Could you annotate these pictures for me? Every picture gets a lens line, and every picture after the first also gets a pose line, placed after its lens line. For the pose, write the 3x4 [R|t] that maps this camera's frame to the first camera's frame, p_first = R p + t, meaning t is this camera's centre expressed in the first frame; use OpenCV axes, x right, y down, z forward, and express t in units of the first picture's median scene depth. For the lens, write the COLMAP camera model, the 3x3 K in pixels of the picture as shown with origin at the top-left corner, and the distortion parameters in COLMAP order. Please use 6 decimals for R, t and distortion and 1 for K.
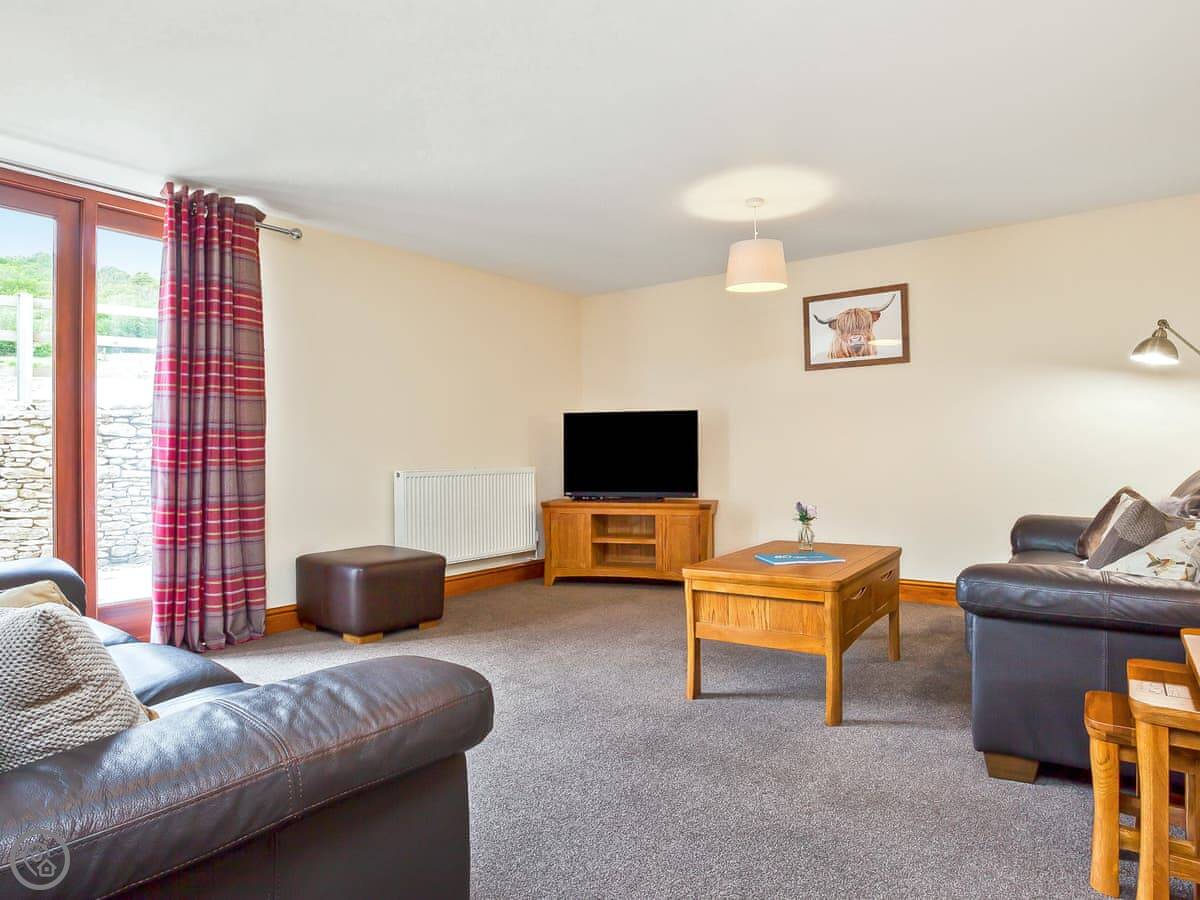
lens RADIAL K [[742.9, 0, 661.2], [0, 742.9, 456.3], [0, 0, 1]] dist [-0.002316, 0.001076]
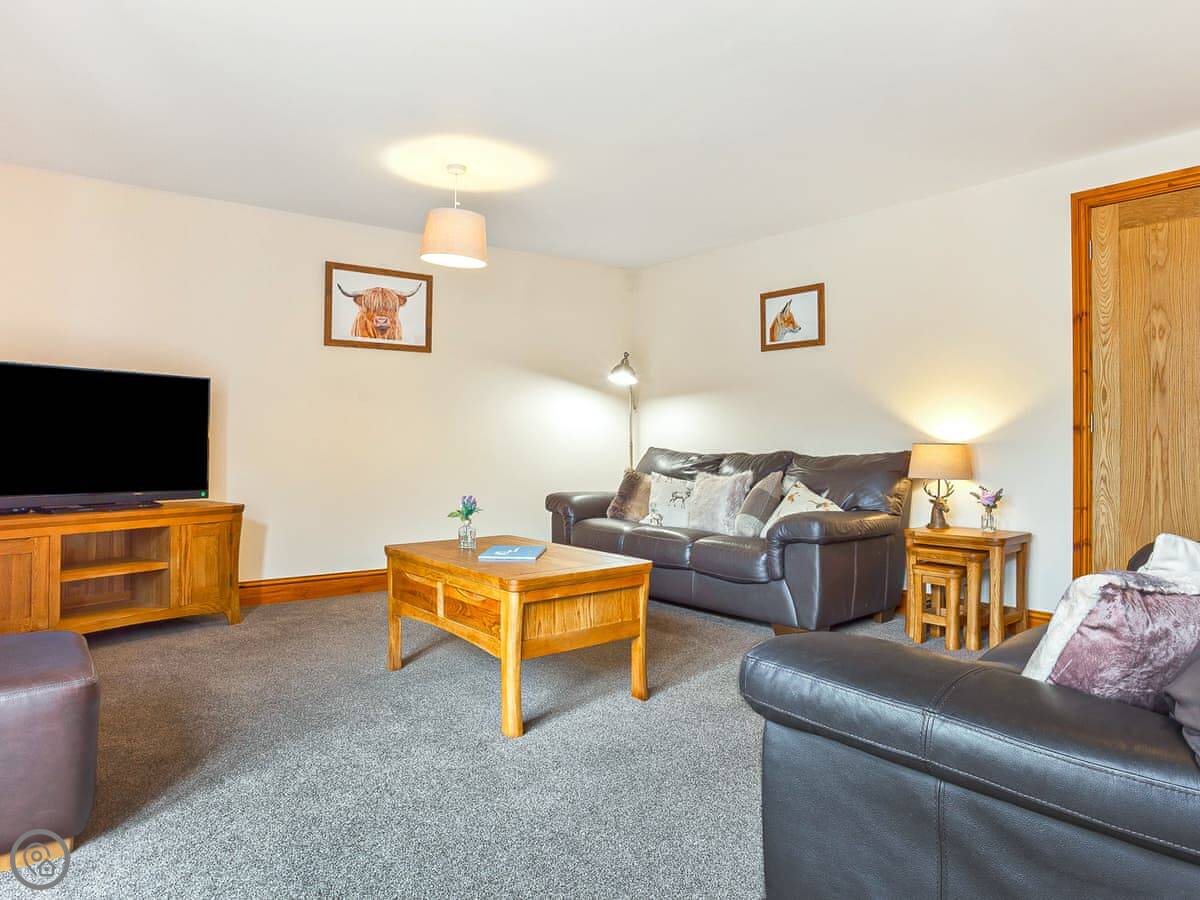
lens RADIAL K [[723.0, 0, 599.6], [0, 723.0, 423.0], [0, 0, 1]] dist [-0.001395, -0.000235]
pose [[0.415166, 0.032120, 0.909179, -0.458560], [-0.022761, 0.999430, -0.024915, -0.009816], [-0.909461, -0.010350, 0.415660, 0.361542]]
